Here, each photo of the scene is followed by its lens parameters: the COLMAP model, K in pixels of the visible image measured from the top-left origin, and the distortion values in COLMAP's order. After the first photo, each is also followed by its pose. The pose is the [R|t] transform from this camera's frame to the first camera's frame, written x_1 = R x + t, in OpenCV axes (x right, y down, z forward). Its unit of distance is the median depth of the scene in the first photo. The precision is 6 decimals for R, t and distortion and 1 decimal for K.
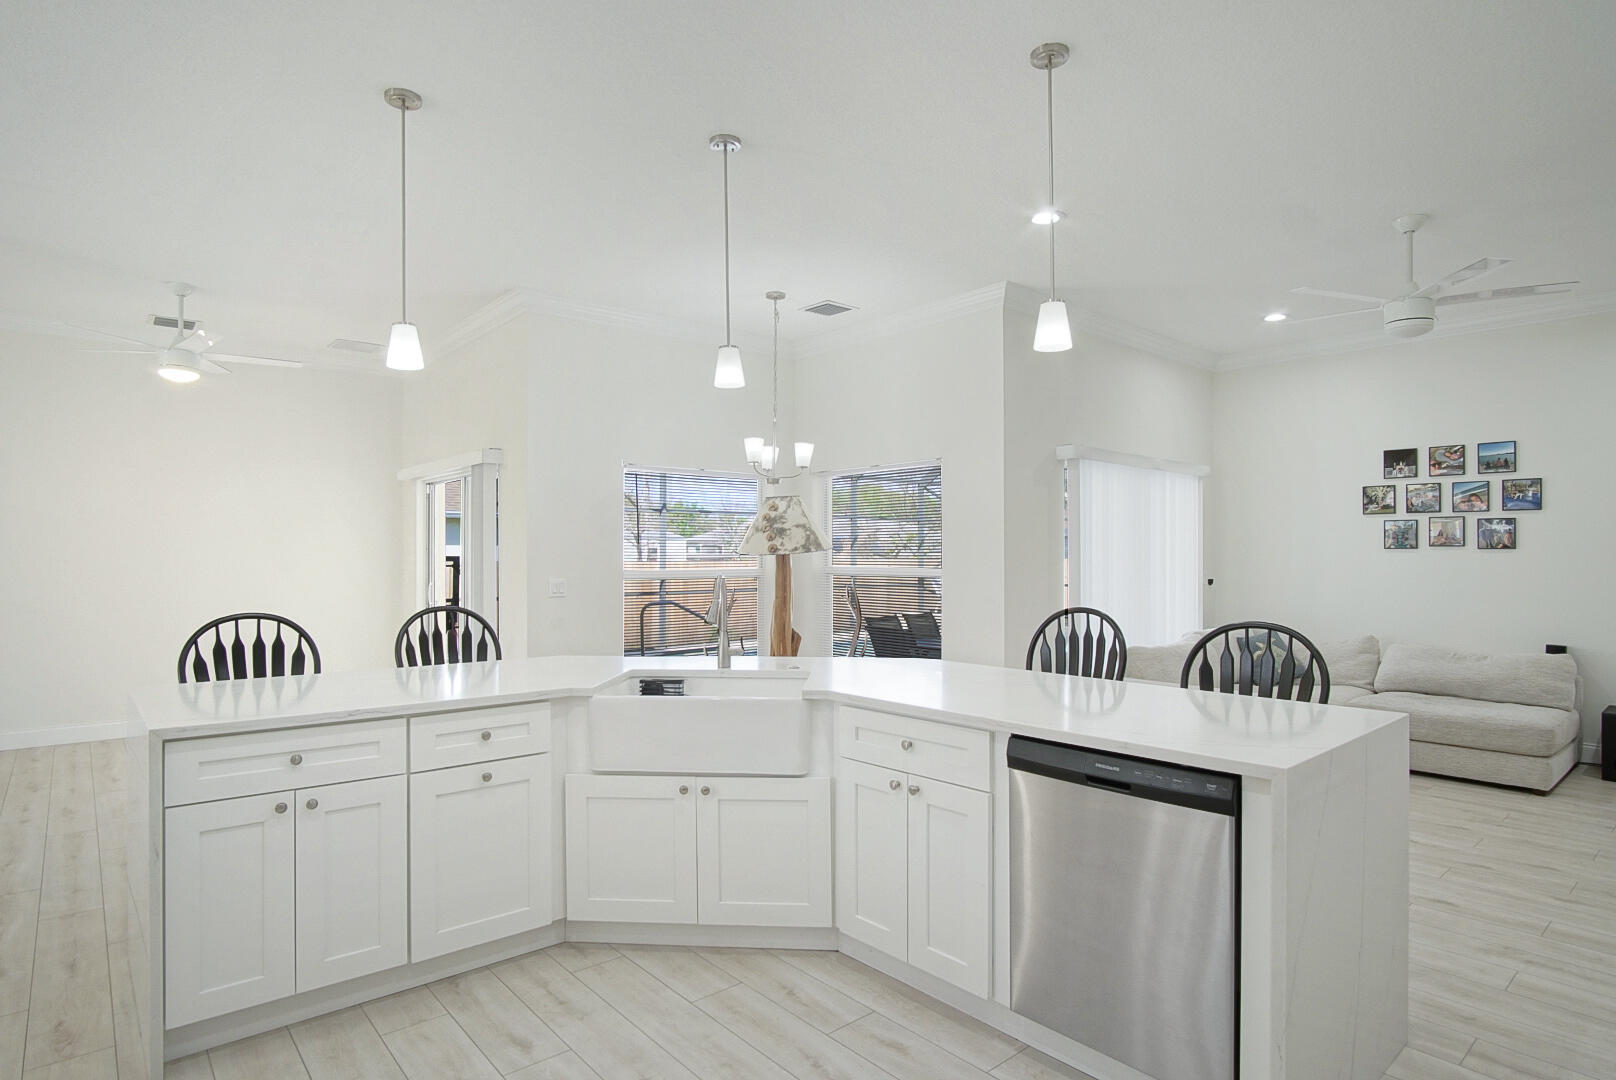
lens RADIAL K [[899.4, 0, 820.3], [0, 899.4, 548.1], [0, 0, 1]] dist [-0.001917, -0.000238]
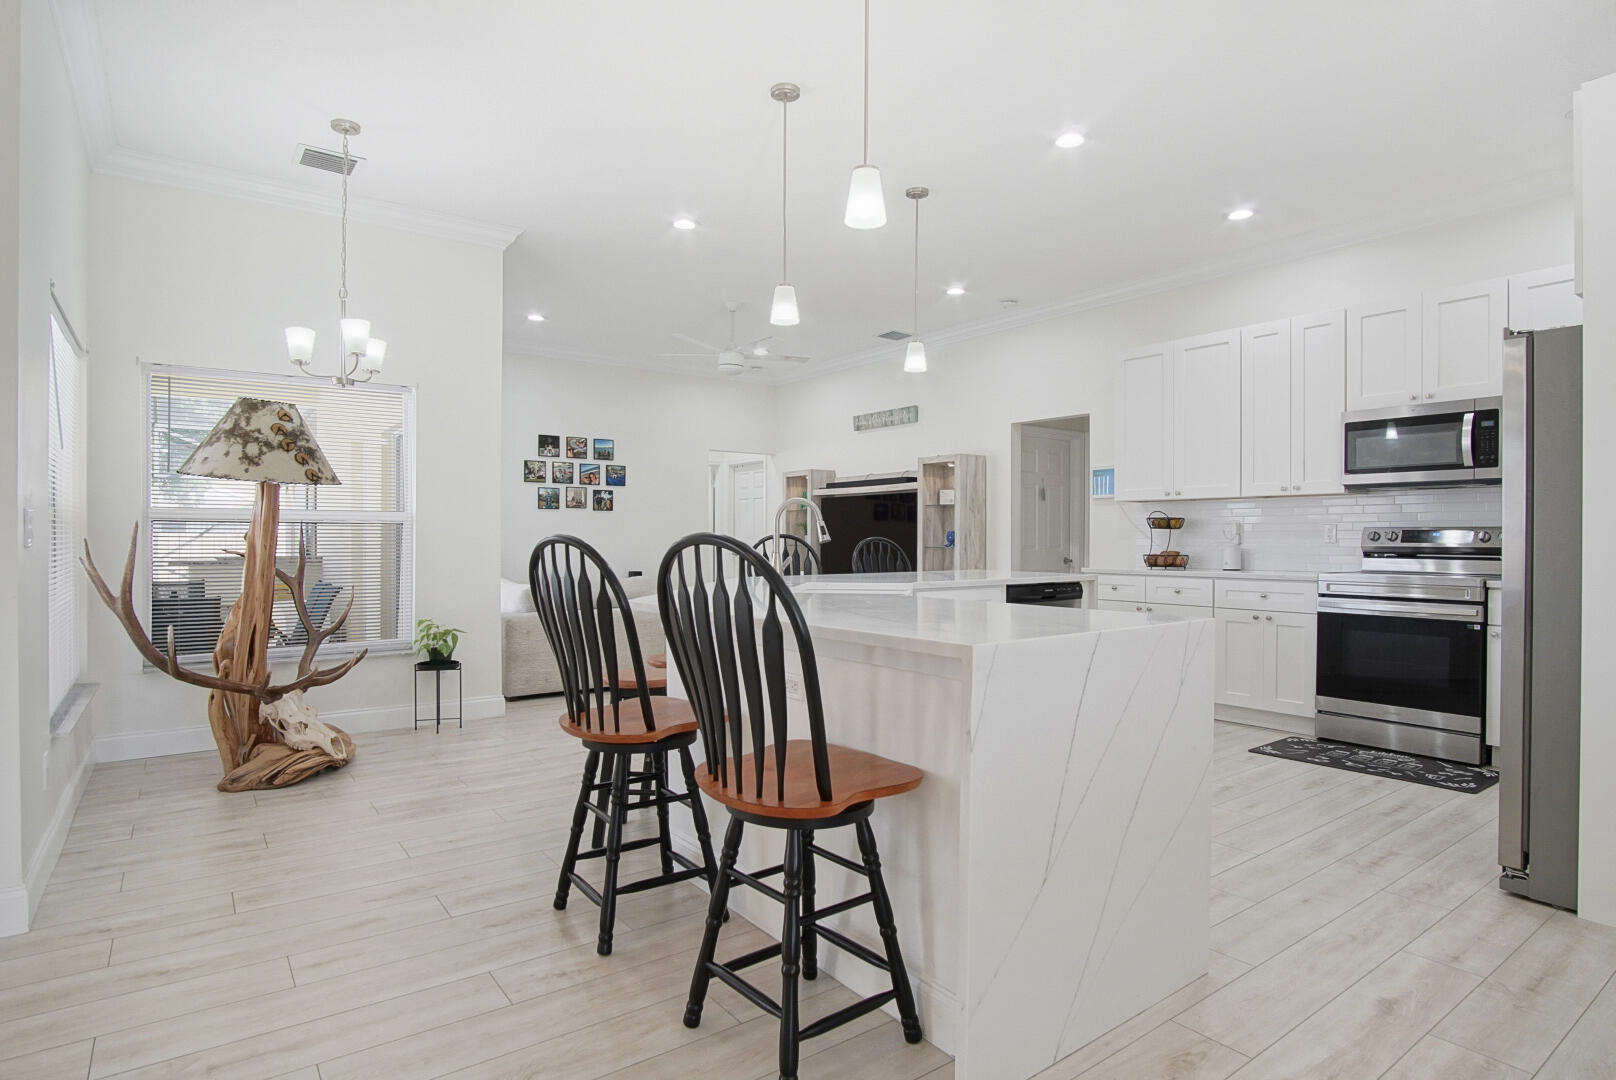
lens RADIAL K [[853.0, 0, 808.0], [0, 853.0, 540.0], [0, 0, 1]] dist [-0.000565, -0.000002]
pose [[0.048225, -0.006290, 0.998817, -0.645768], [-0.009274, 0.999934, 0.006745, 0.036809], [-0.998793, -0.009588, 0.048164, 0.570201]]
